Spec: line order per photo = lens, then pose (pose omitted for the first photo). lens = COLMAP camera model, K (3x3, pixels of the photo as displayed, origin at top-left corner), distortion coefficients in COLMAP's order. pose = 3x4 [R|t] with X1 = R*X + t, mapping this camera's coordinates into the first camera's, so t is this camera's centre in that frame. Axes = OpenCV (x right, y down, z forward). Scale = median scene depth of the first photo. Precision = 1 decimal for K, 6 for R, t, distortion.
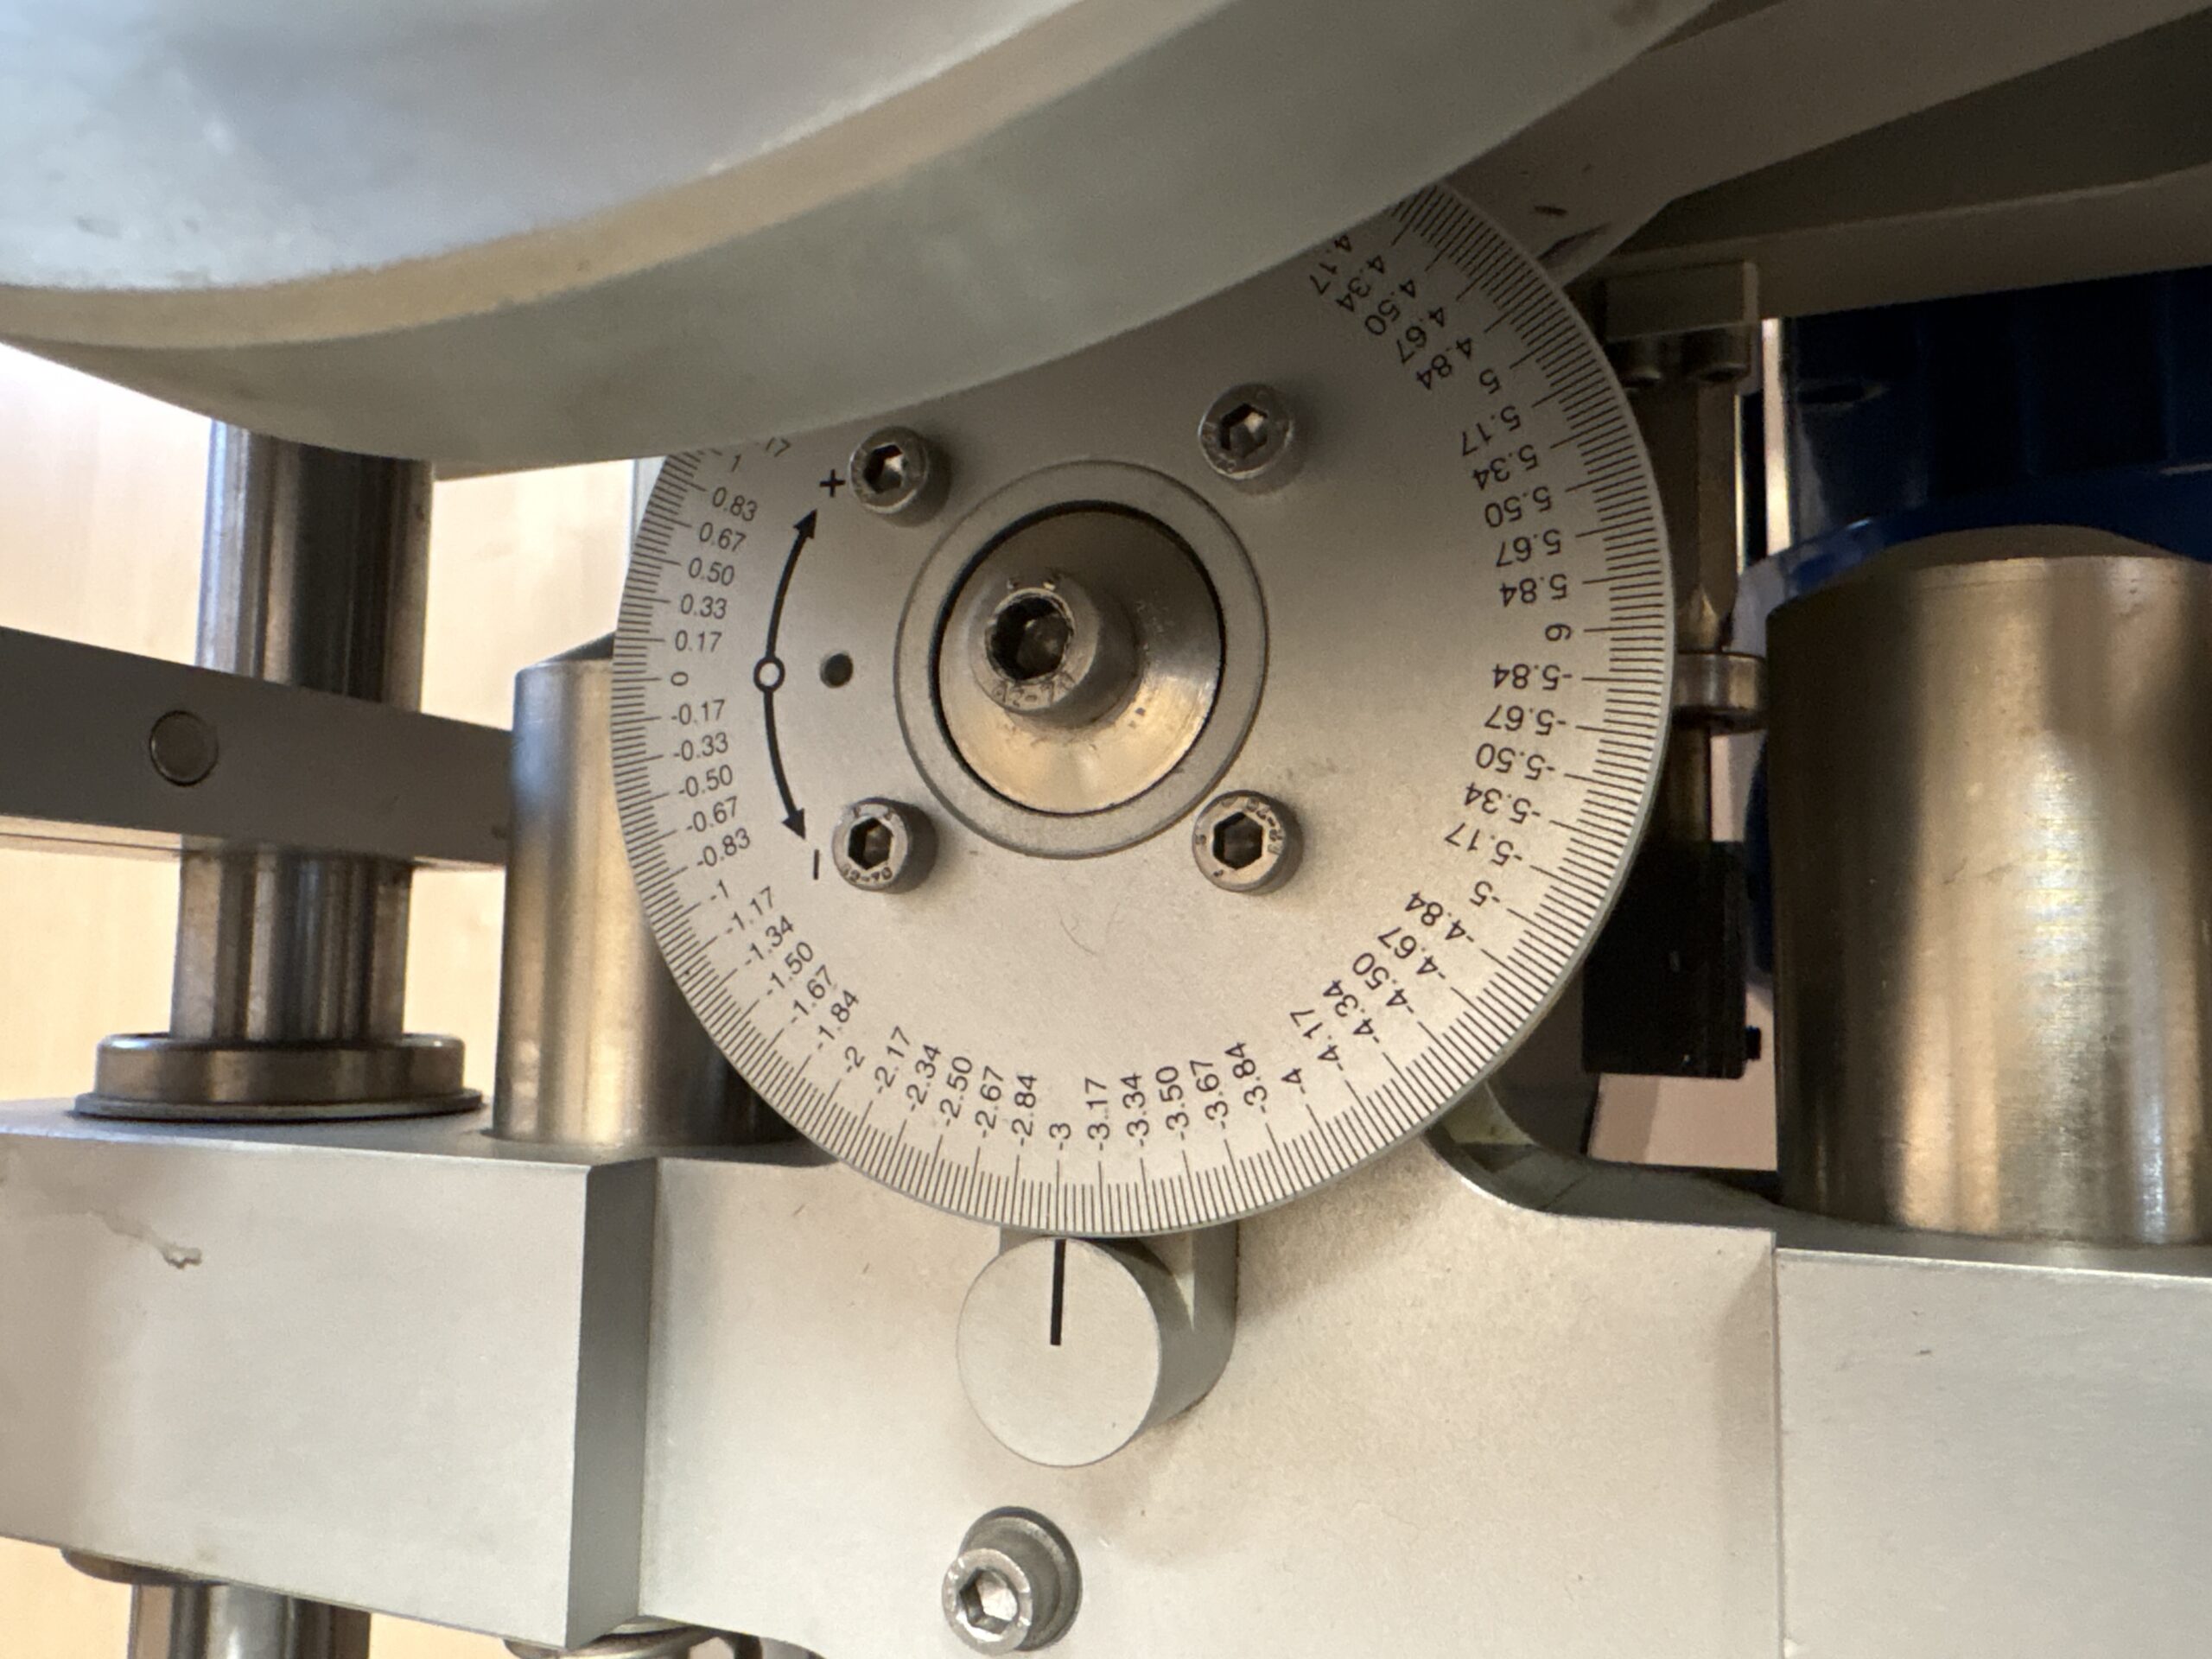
lens RADIAL K [[1672.7, 0, 1106.0], [0, 1672.7, 829.5], [0, 0, 1]] dist [0.001734, 0.000909]
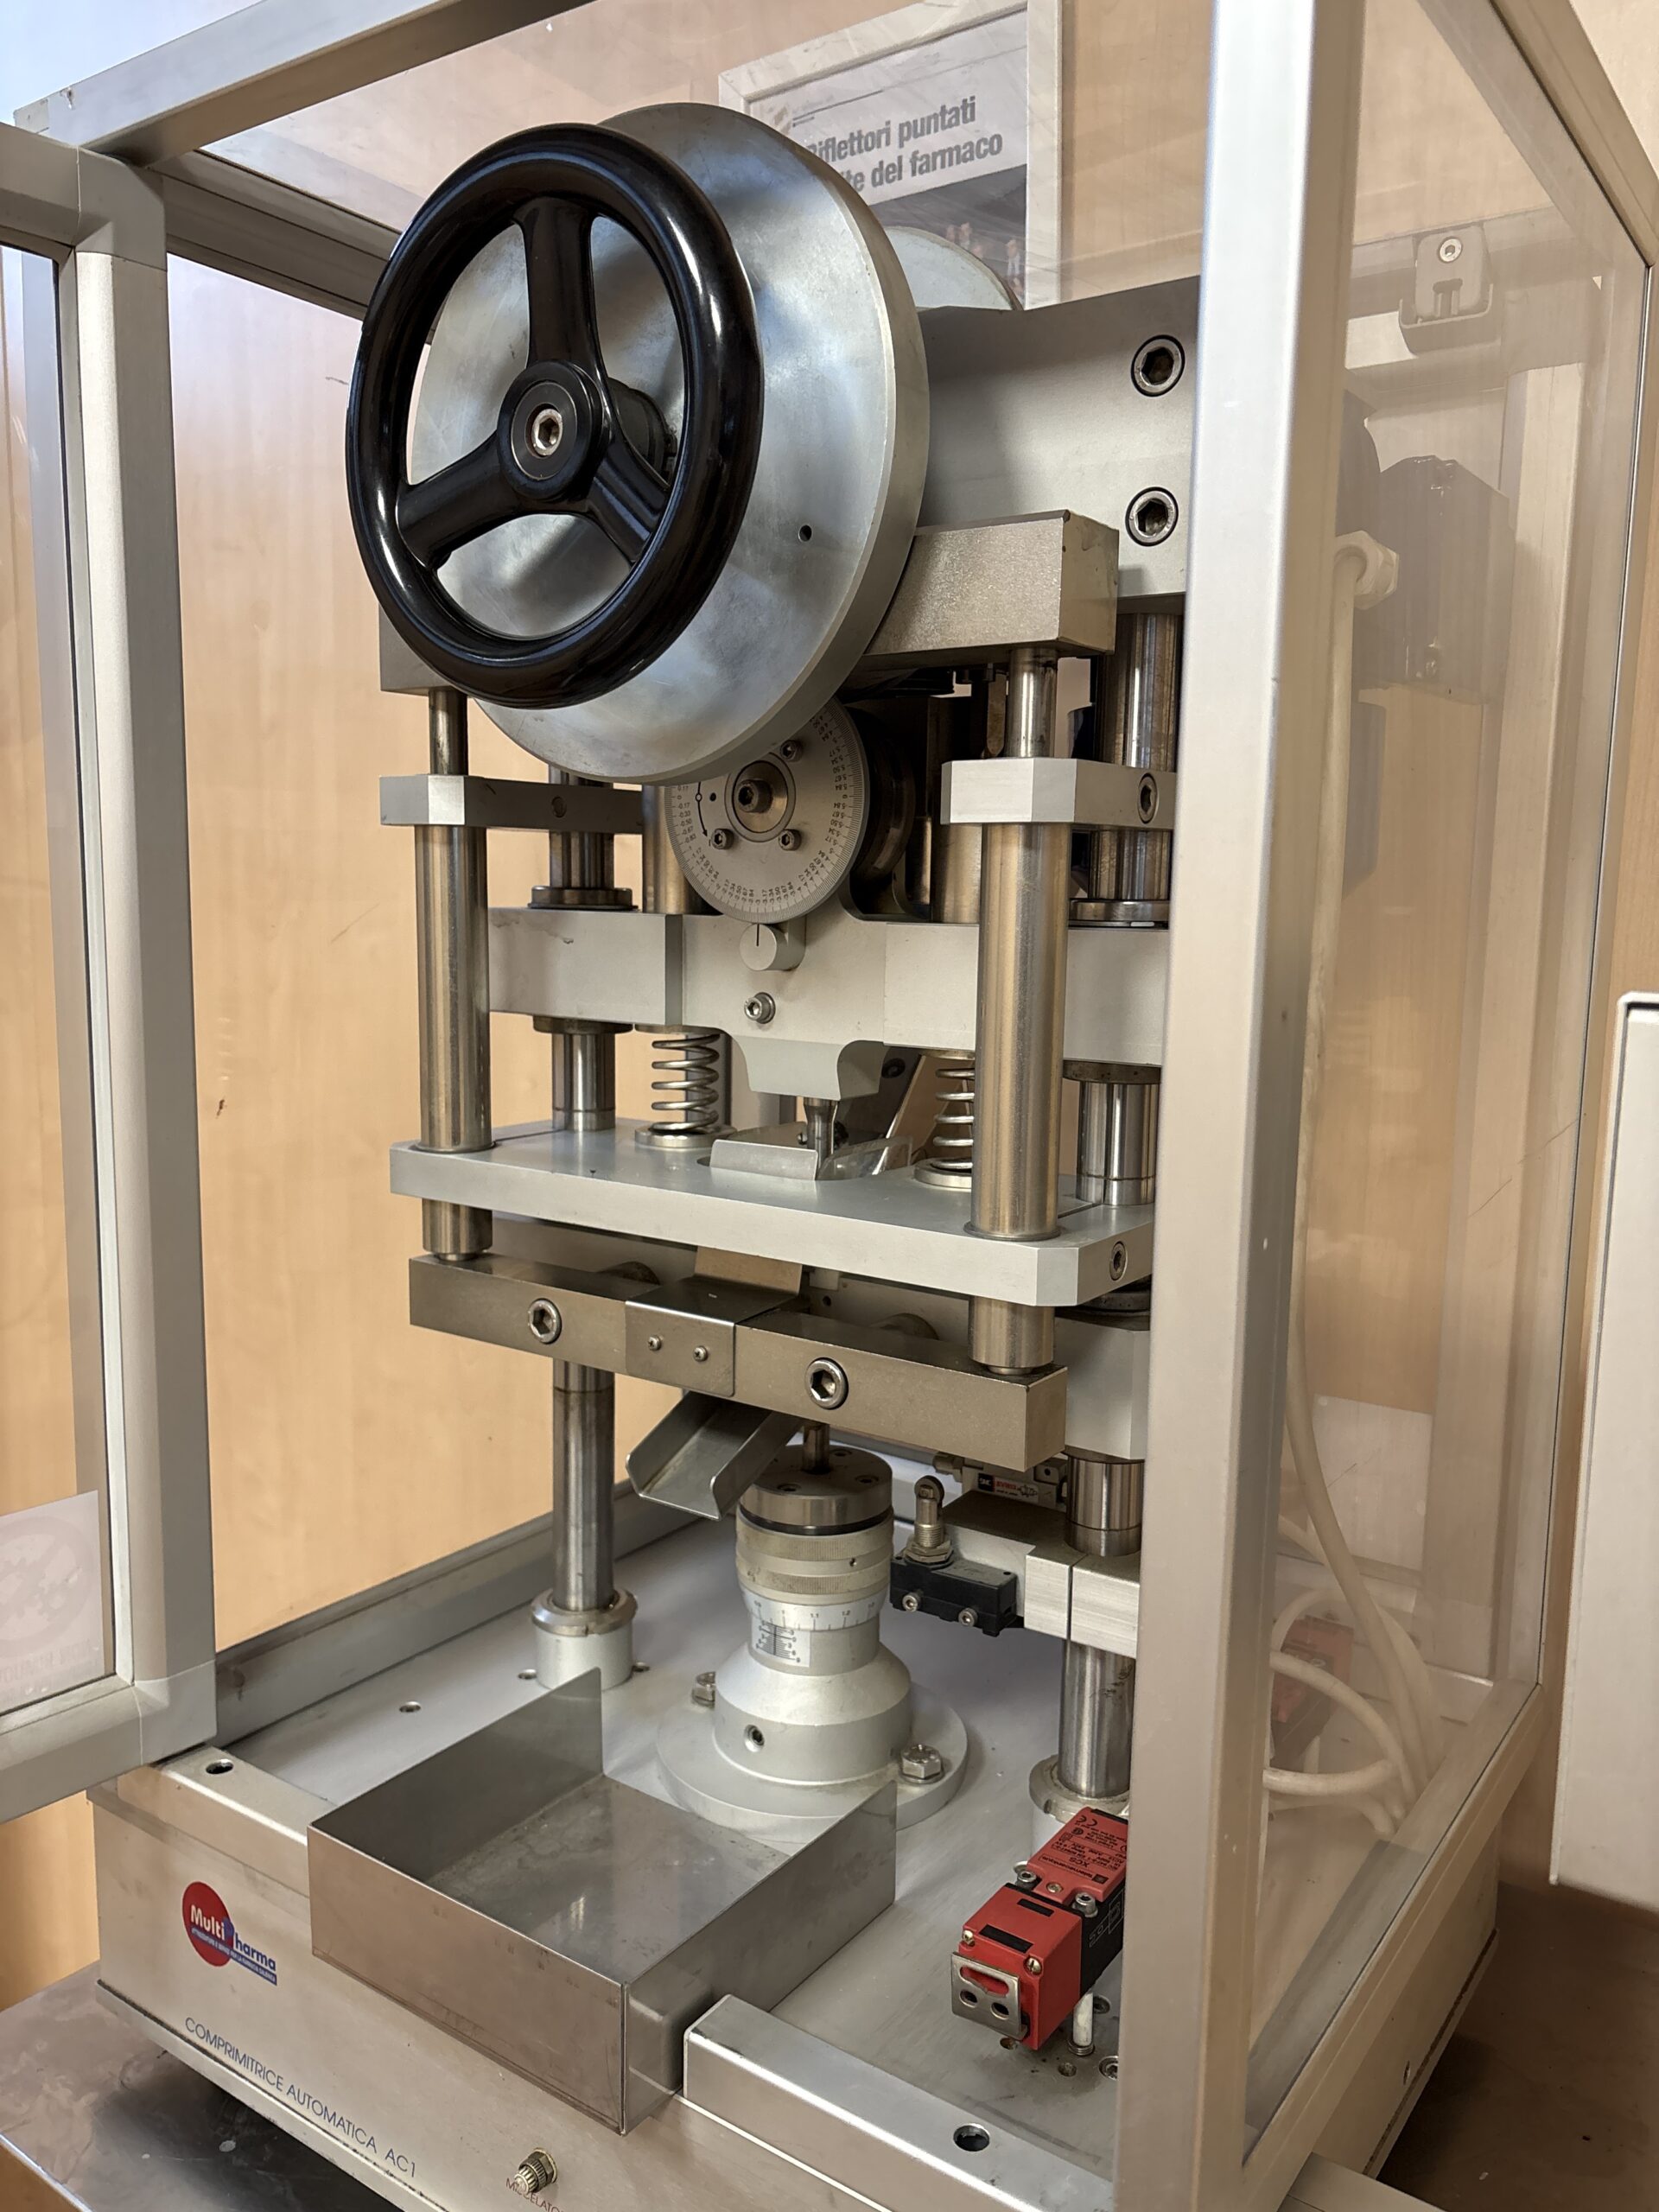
lens RADIAL K [[1687.6, 0, 829.5], [0, 1687.6, 1106.0], [0, 0, 1]] dist [0.178648, -0.000652]
pose [[0.973021, 0.030948, -0.228632, 1.149066], [0.019908, 0.976005, 0.216836, -0.257855], [0.229856, -0.215537, 0.949057, -3.241980]]
